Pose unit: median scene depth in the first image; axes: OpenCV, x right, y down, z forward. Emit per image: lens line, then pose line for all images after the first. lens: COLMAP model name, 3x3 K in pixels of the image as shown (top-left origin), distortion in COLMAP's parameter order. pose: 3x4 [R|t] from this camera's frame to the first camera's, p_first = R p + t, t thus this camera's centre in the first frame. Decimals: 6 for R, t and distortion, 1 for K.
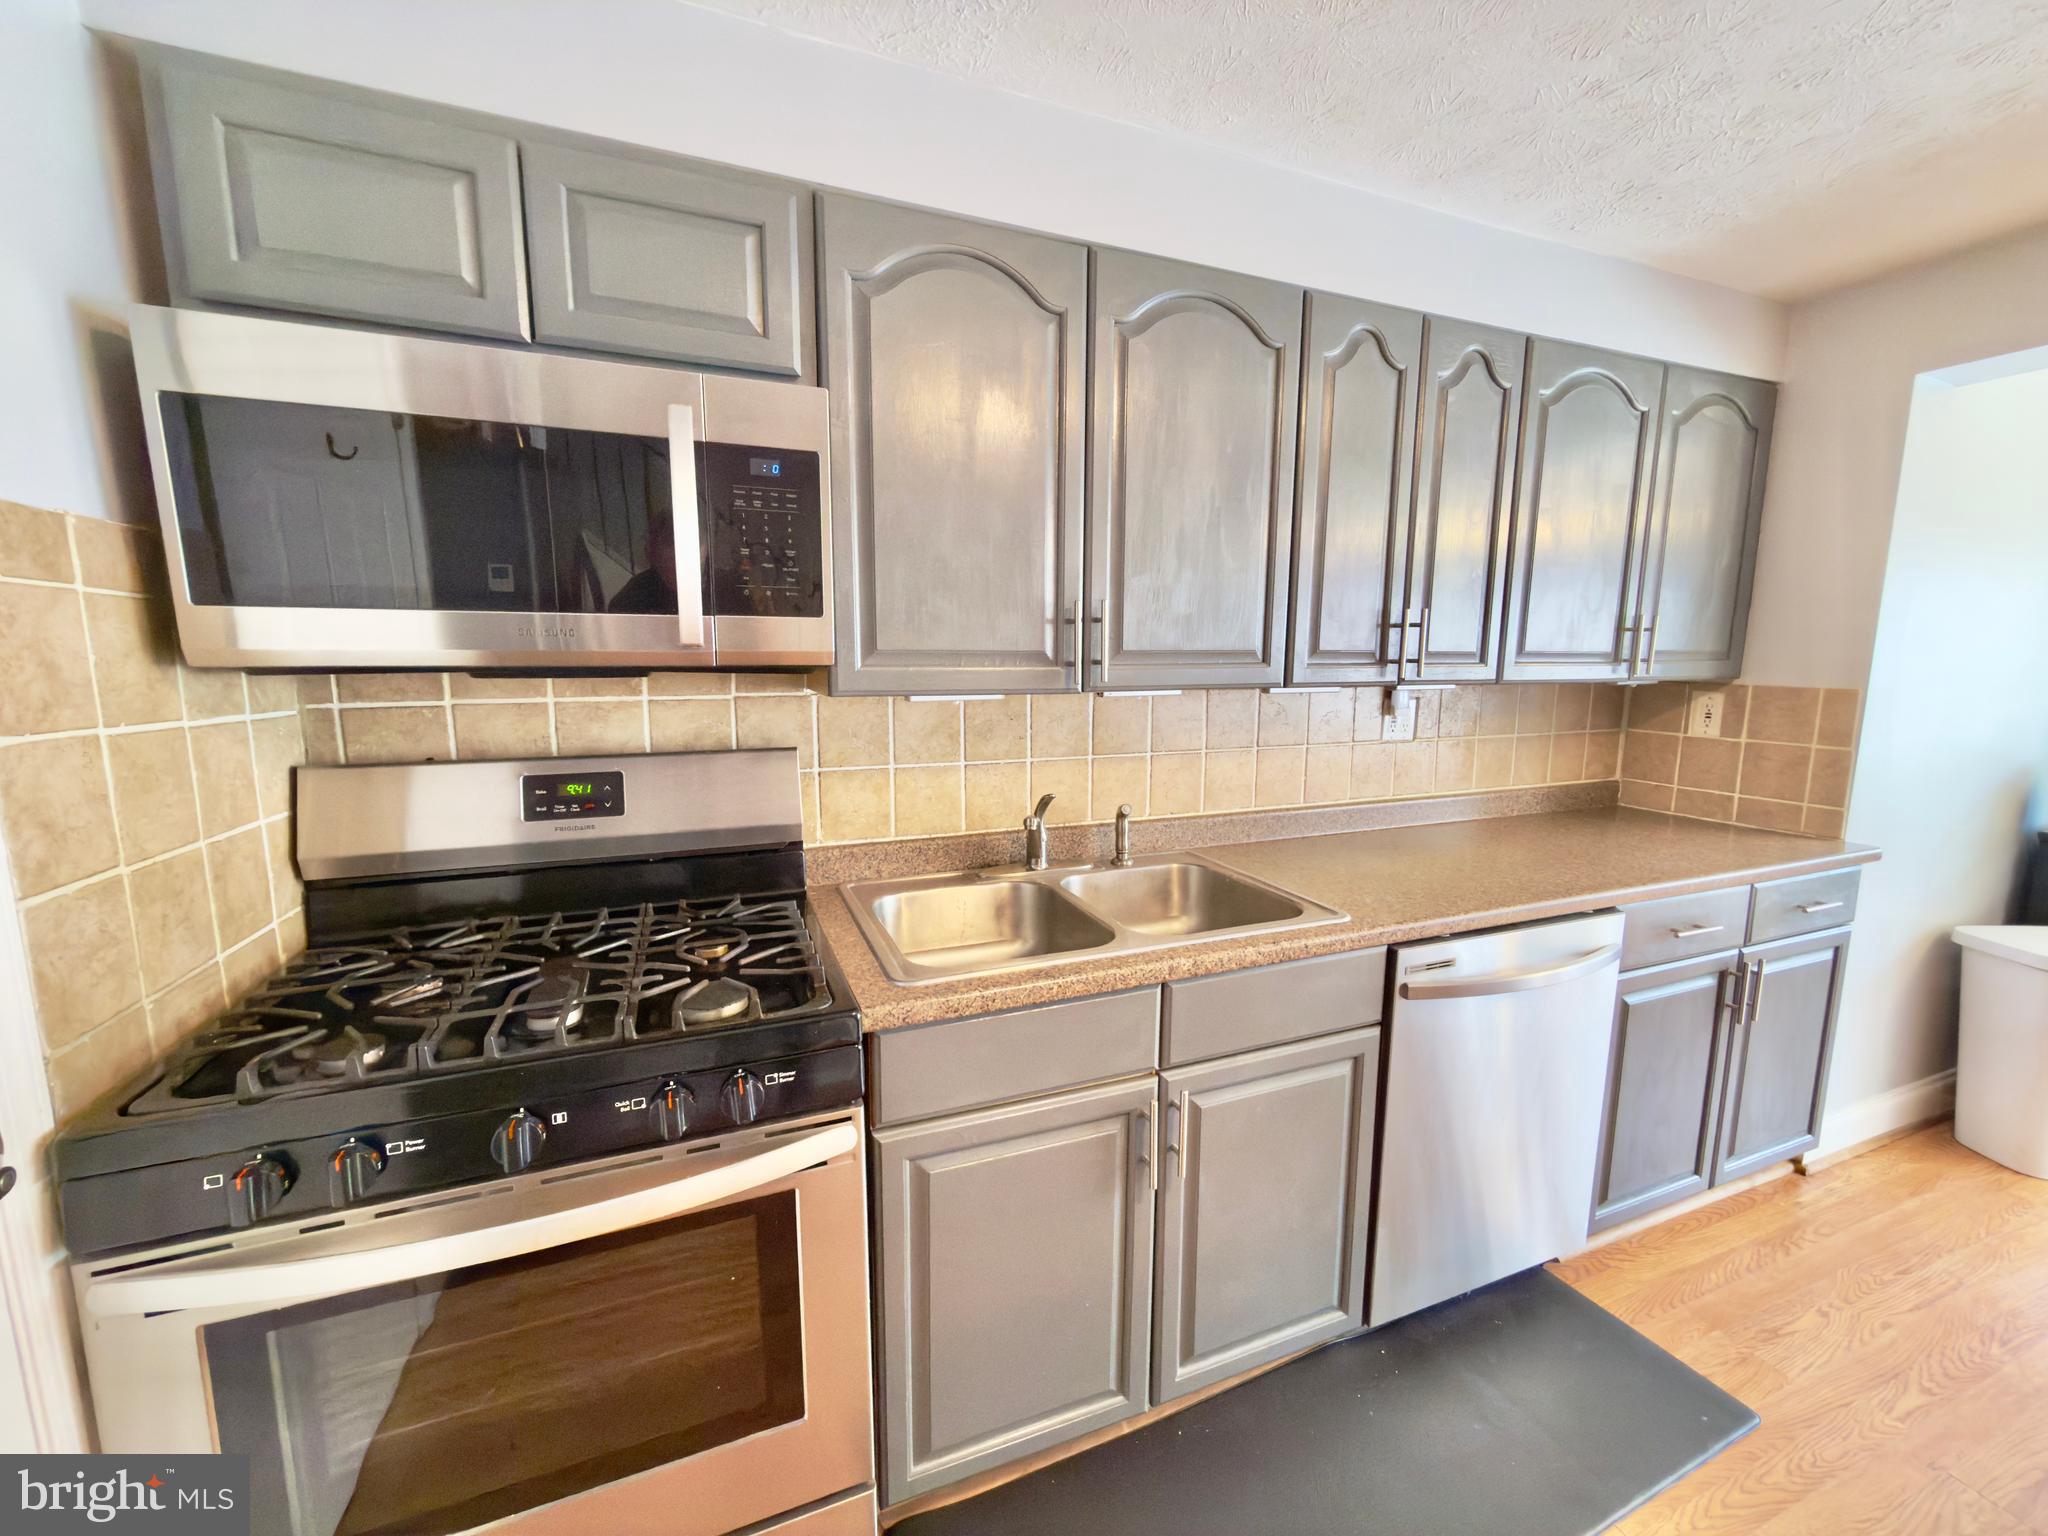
lens RADIAL K [[817.2, 0, 1022.3], [0, 817.2, 766.5], [0, 0, 1]] dist [-0.001400, 0.001071]
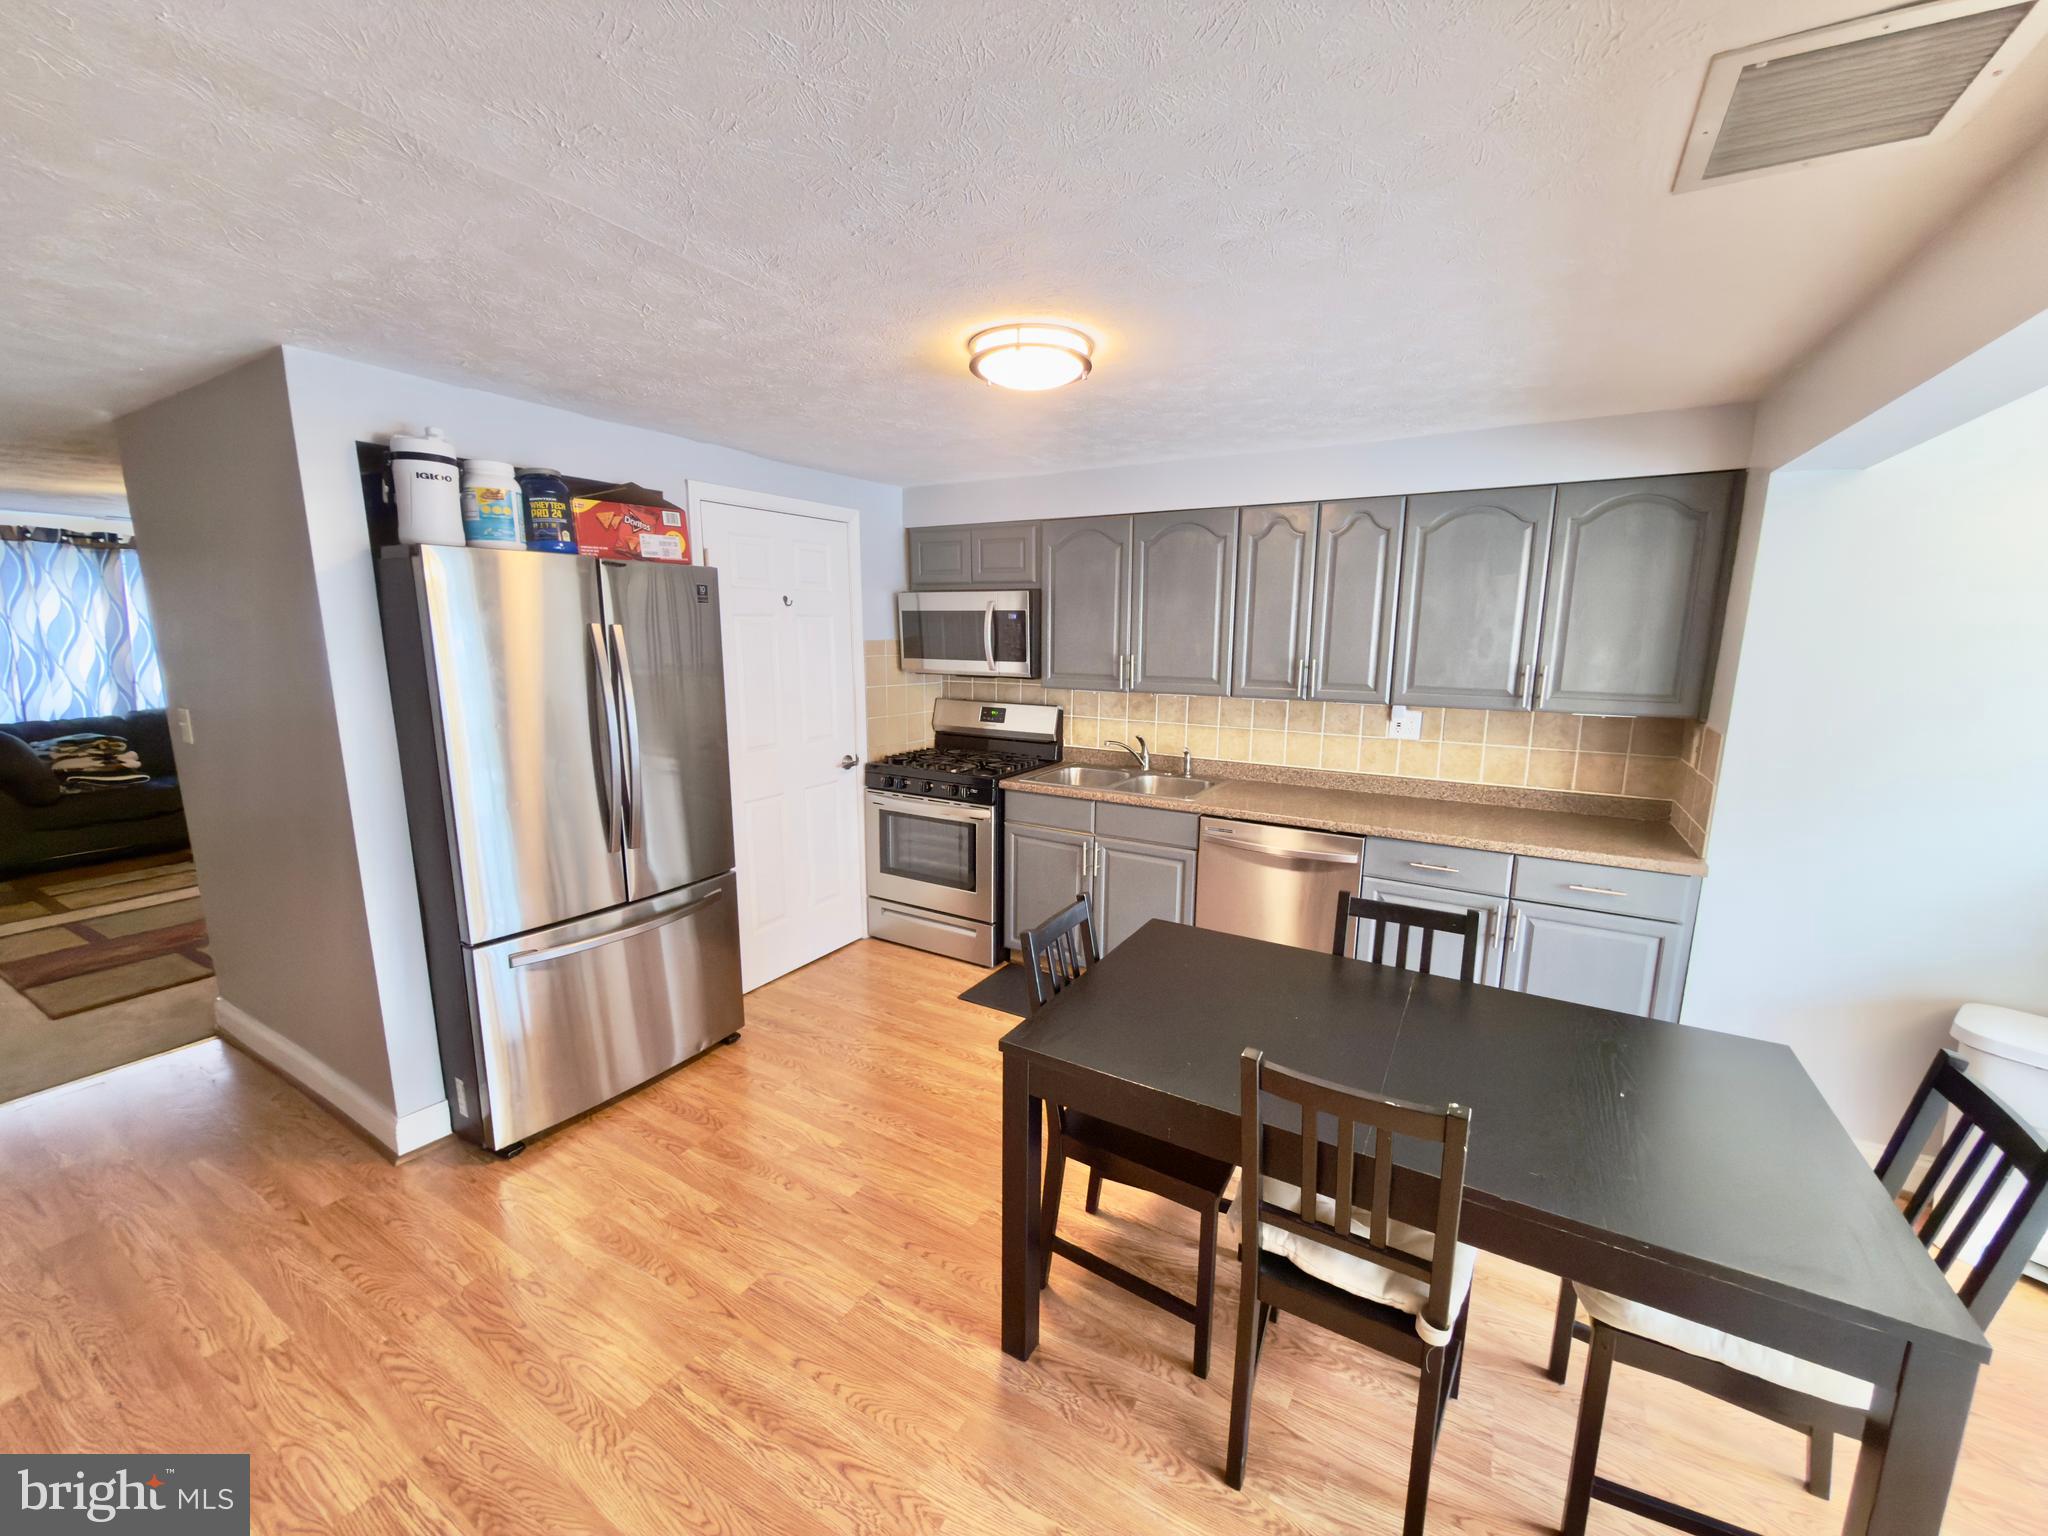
lens RADIAL K [[817.2, 0, 1035.7], [0, 817.2, 772.5], [0, 0, 1]] dist [-0.001400, 0.001071]
pose [[0.605169, 0.140121, -0.783668, 2.027238], [-0.118344, 0.989285, 0.085498, -0.032150], [0.787252, 0.041001, 0.615267, -0.775375]]
